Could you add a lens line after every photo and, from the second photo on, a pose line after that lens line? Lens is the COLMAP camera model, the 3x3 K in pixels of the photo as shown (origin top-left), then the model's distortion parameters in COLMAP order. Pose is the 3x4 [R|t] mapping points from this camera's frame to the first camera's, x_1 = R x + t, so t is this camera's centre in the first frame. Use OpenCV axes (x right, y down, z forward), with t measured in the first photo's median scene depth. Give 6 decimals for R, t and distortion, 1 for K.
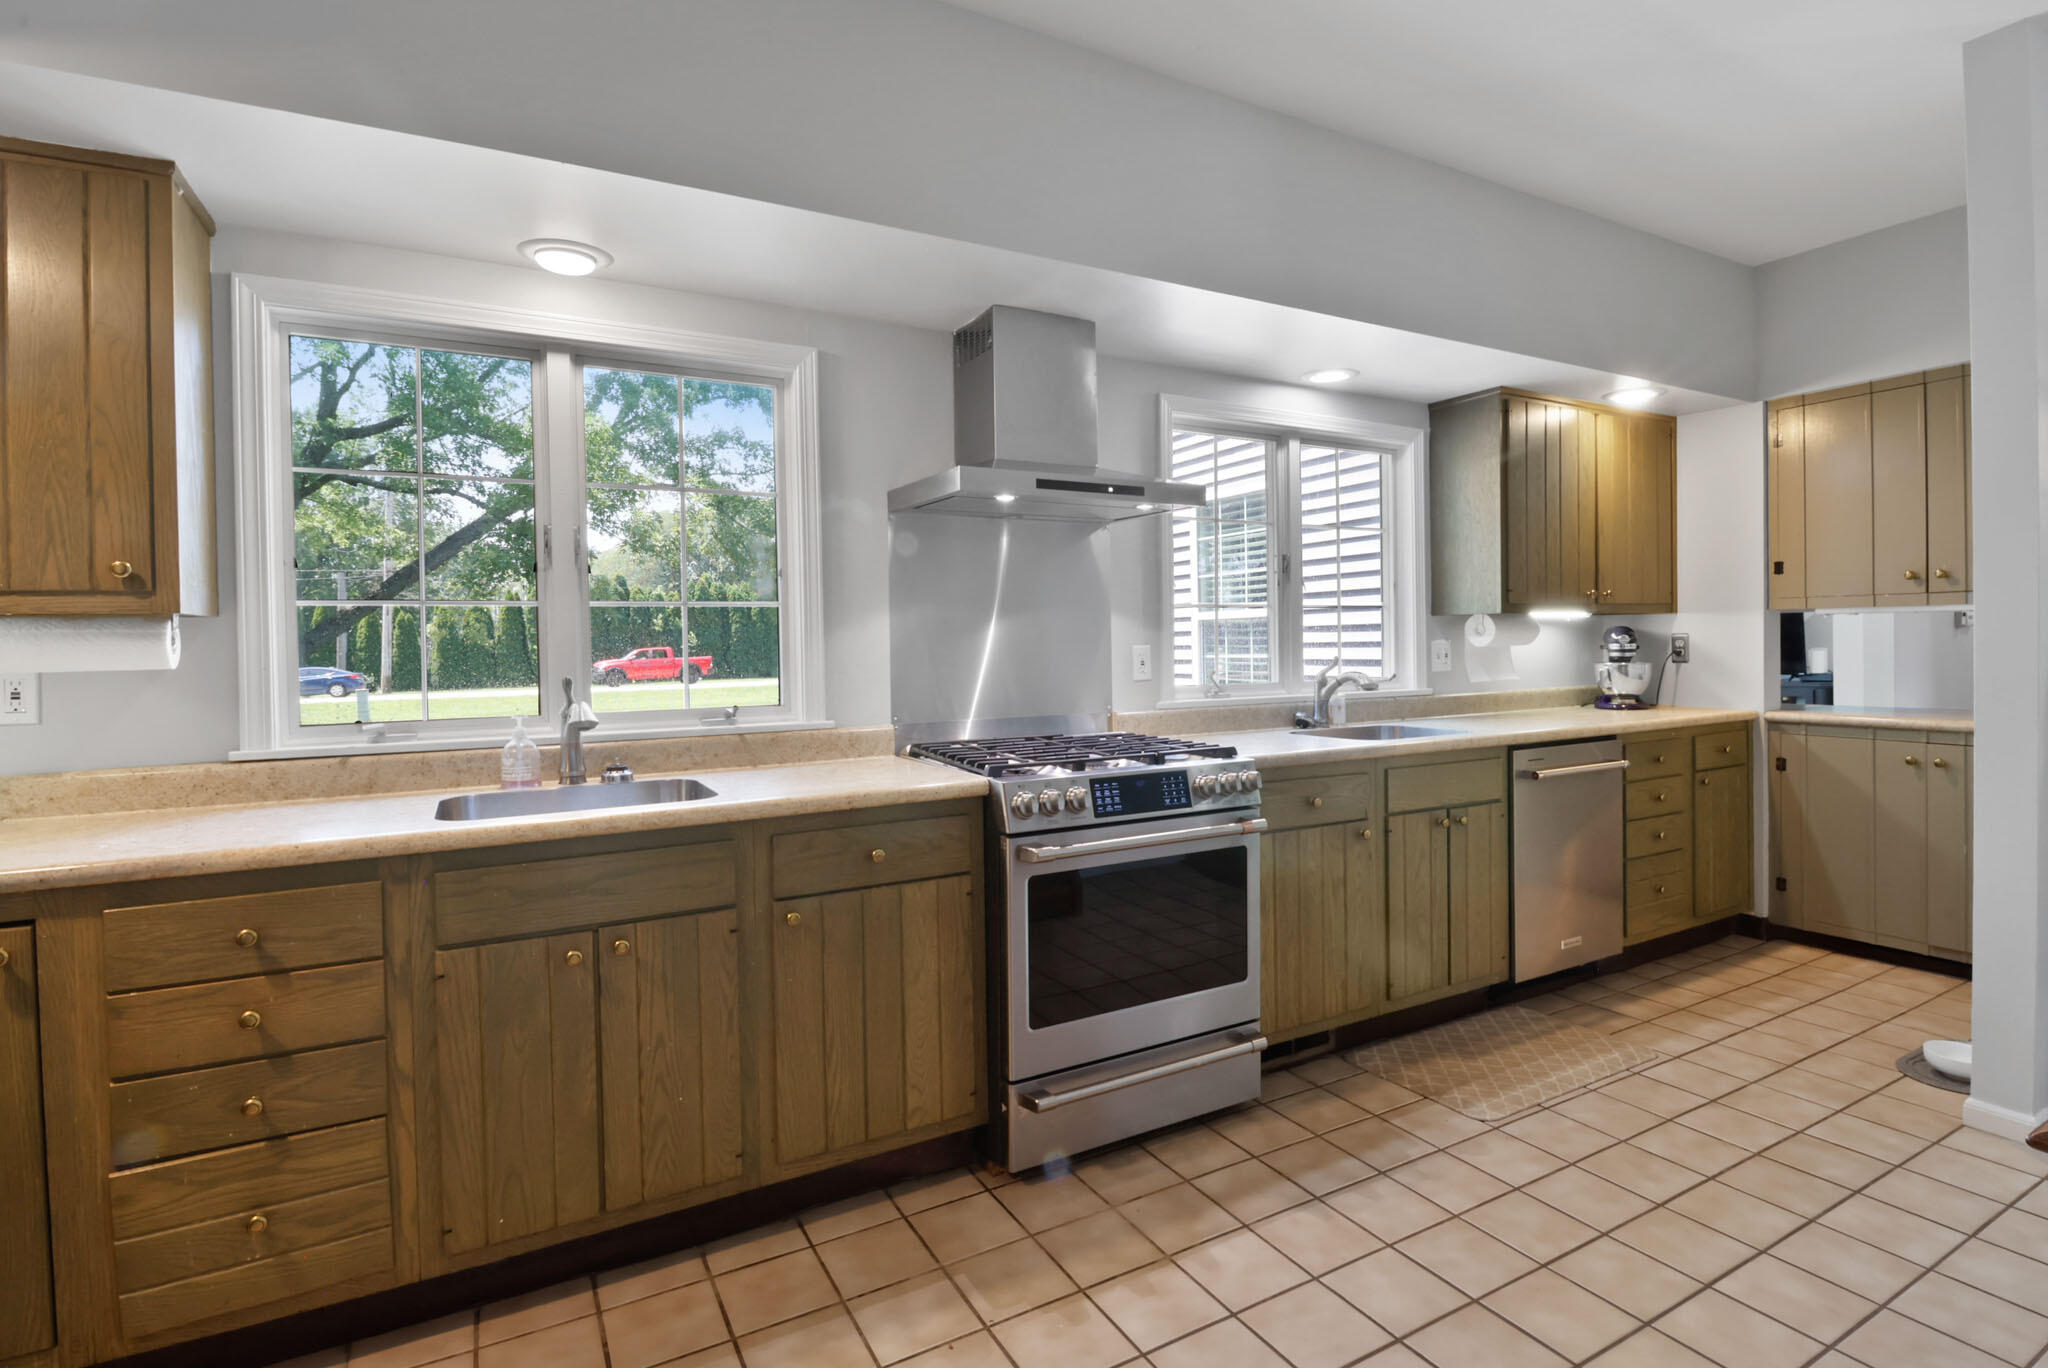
lens RADIAL K [[1006.0, 0, 1026.5], [0, 1006.0, 634.1], [0, 0, 1]] dist [0.000401, 0.000222]
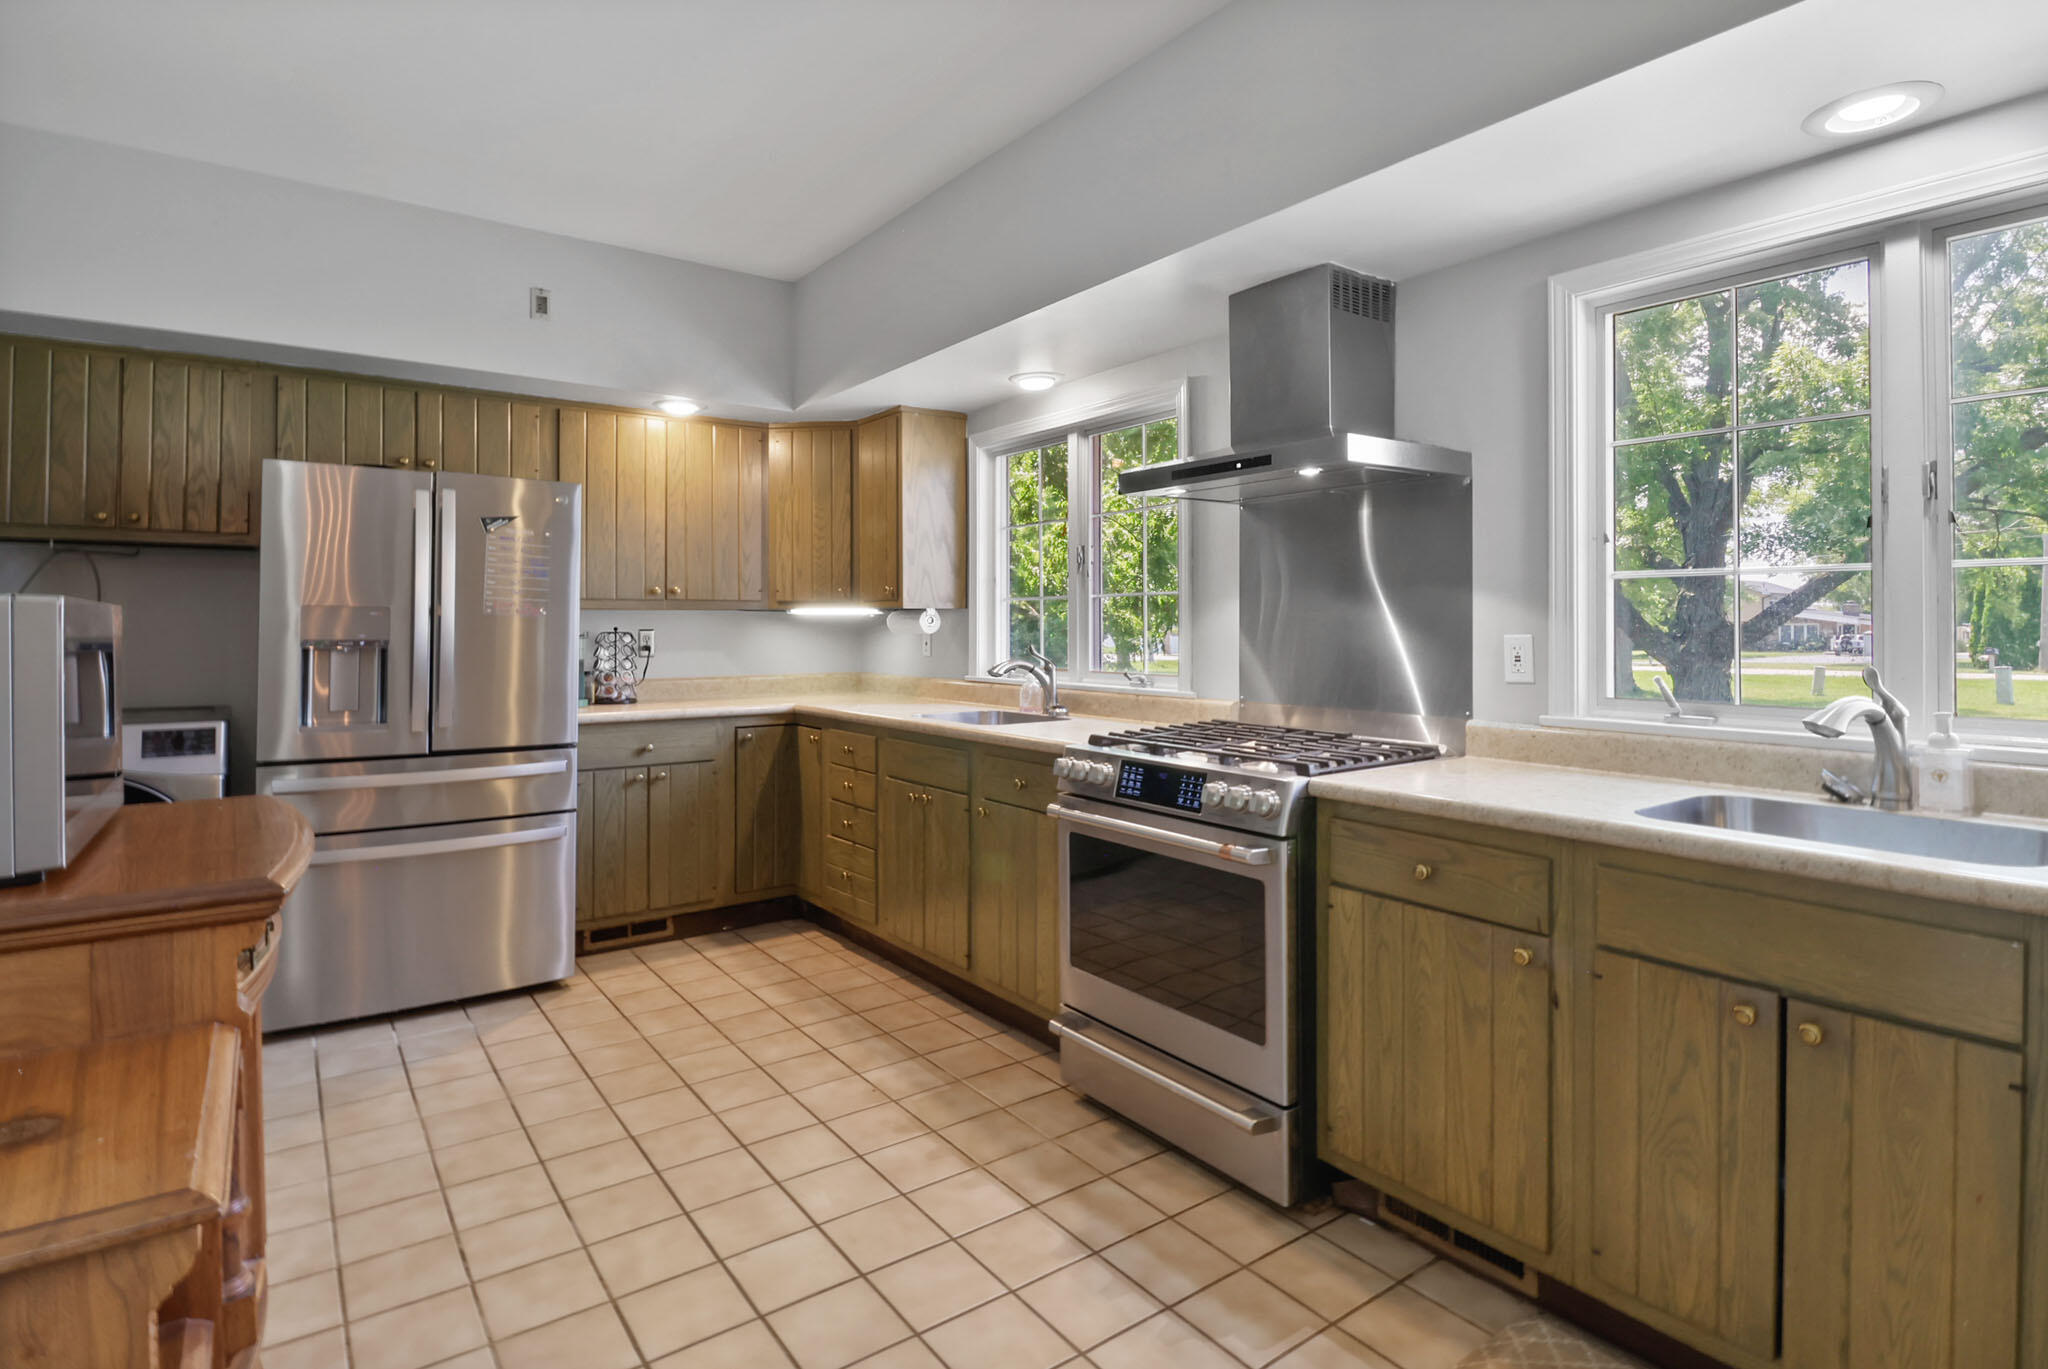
lens RADIAL K [[1006.0, 0, 1026.5], [0, 1006.0, 634.6], [0, 0, 1]] dist [0.000401, 0.000222]
pose [[0.131873, 0.017026, -0.991120, 1.183004], [0.003024, 0.999841, 0.017578, -0.003327], [0.991262, -0.005315, 0.131801, 0.843853]]
